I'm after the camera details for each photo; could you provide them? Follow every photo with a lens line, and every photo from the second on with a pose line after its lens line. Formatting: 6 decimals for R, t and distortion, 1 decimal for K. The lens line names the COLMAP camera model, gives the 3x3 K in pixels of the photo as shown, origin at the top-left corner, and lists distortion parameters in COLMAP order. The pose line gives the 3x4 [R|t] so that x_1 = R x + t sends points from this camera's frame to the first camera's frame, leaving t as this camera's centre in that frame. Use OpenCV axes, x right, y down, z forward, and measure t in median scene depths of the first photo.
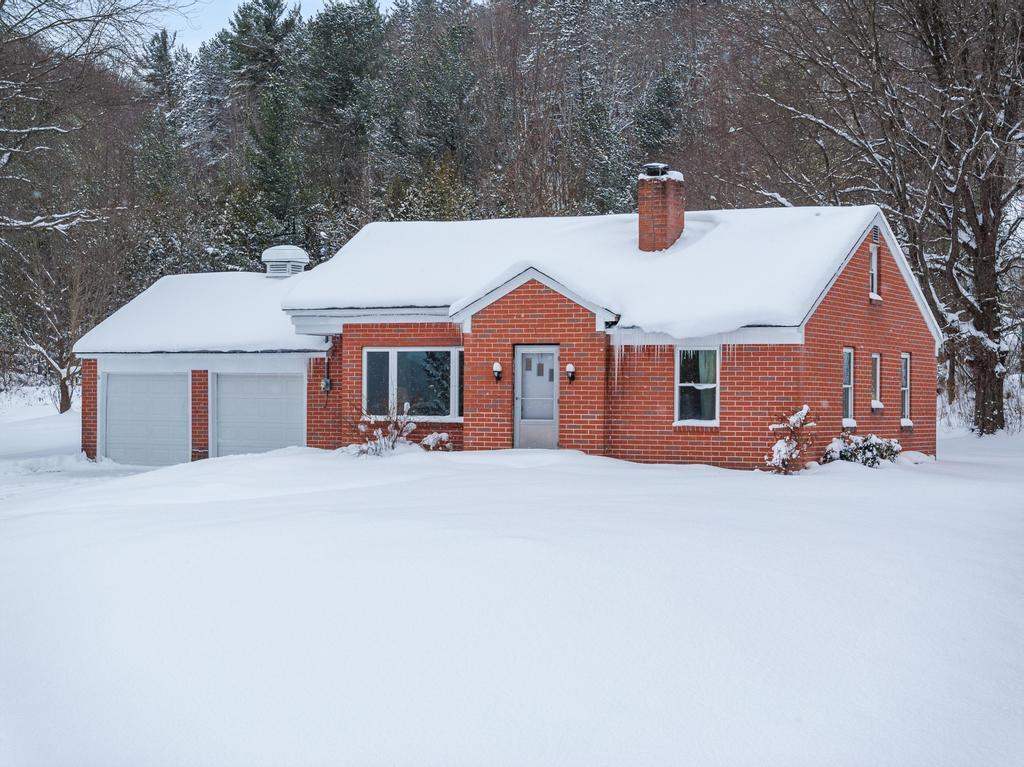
lens RADIAL K [[1978.1, 0, 512.0], [0, 1978.1, 383.5], [0, 0, 1]] dist [-0.057534, -0.218954]
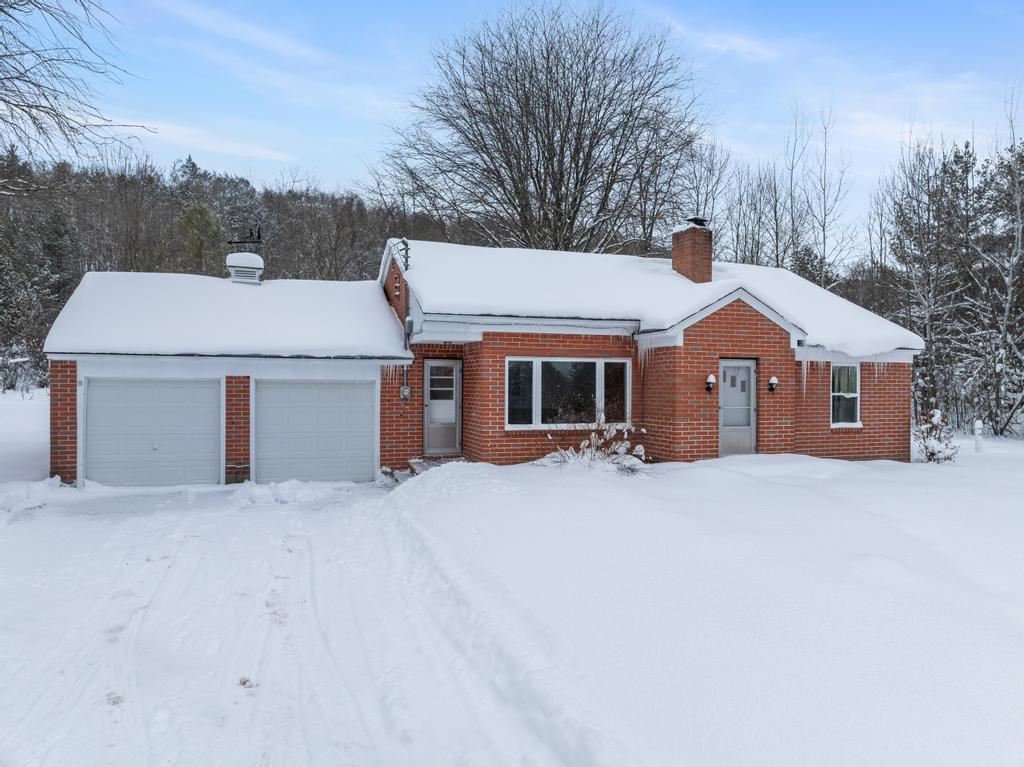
lens RADIAL K [[710.0, 0, 512.0], [0, 710.0, 383.5], [0, 0, 1]] dist [-0.002910, -0.061166]
pose [[0.694654, -0.004413, 0.719331, -0.355631], [-0.007038, 0.999892, 0.012930, -0.009914], [-0.719310, -0.014045, 0.694547, 0.808006]]
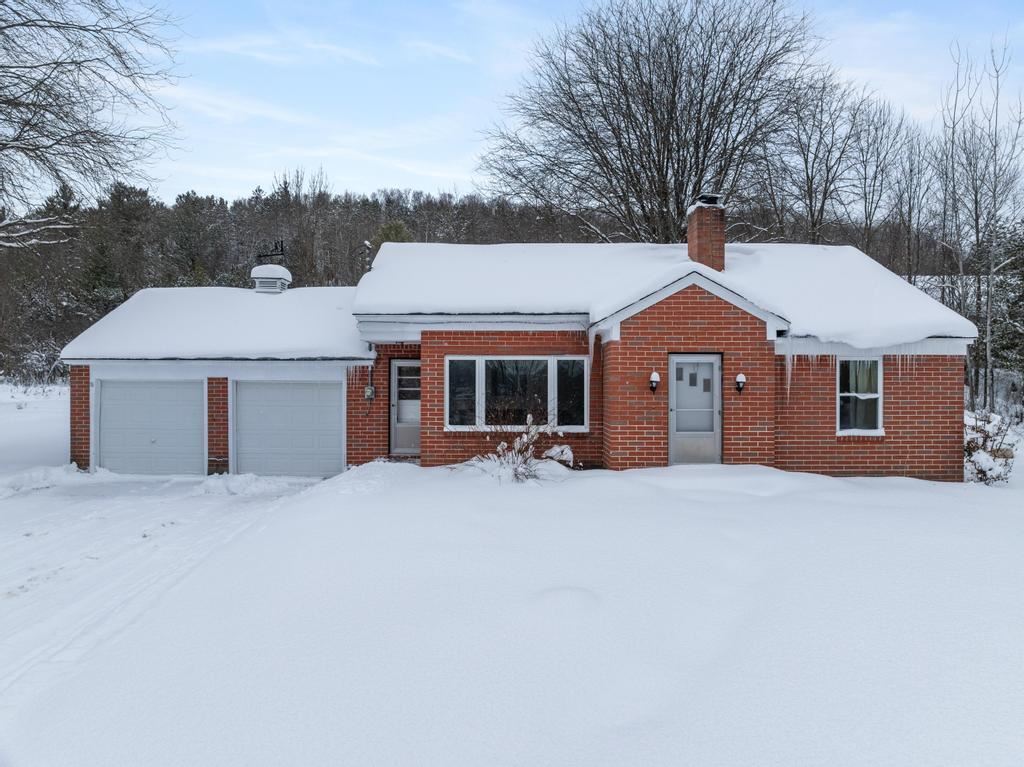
lens RADIAL K [[710.0, 0, 512.0], [0, 710.0, 383.5], [0, 0, 1]] dist [-0.002910, -0.061166]
pose [[0.891881, -0.005743, 0.452234, -0.219686], [0.000888, 0.999940, 0.010946, -0.008853], [-0.452270, -0.009361, 0.891832, 0.726594]]
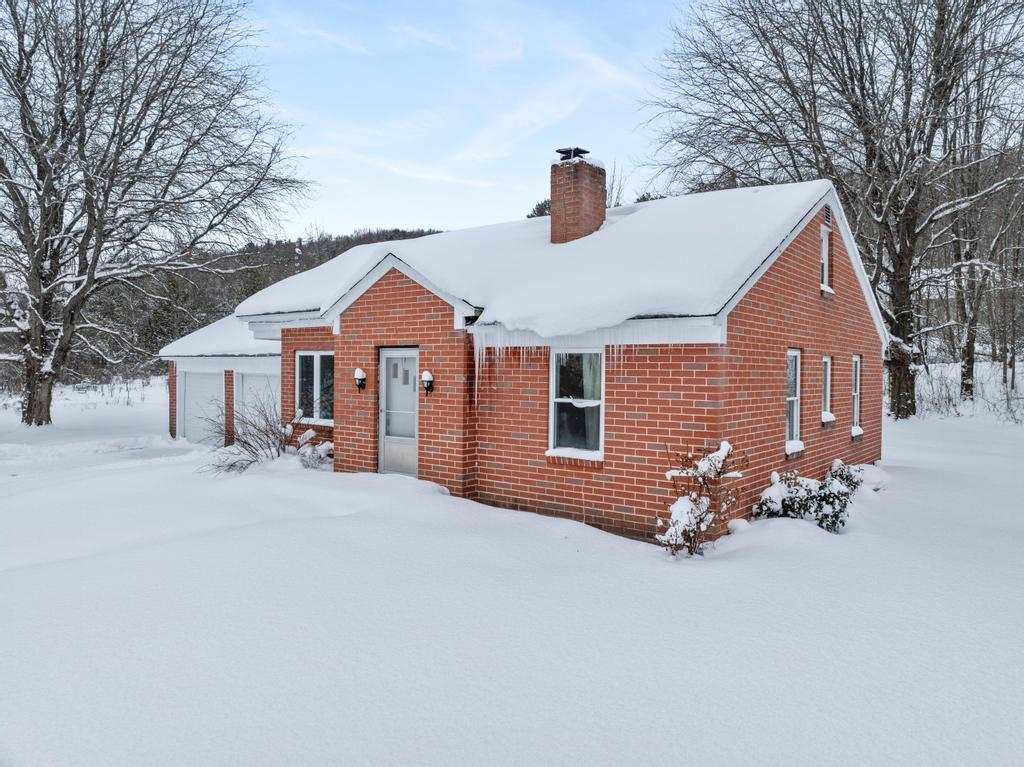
lens RADIAL K [[710.0, 0, 512.0], [0, 710.0, 383.5], [0, 0, 1]] dist [-0.002910, -0.061166]
pose [[0.981147, 0.005655, -0.193178, 0.115967], [-0.000560, 0.999651, 0.026417, -0.012163], [0.193260, -0.025811, 0.980808, 0.708626]]
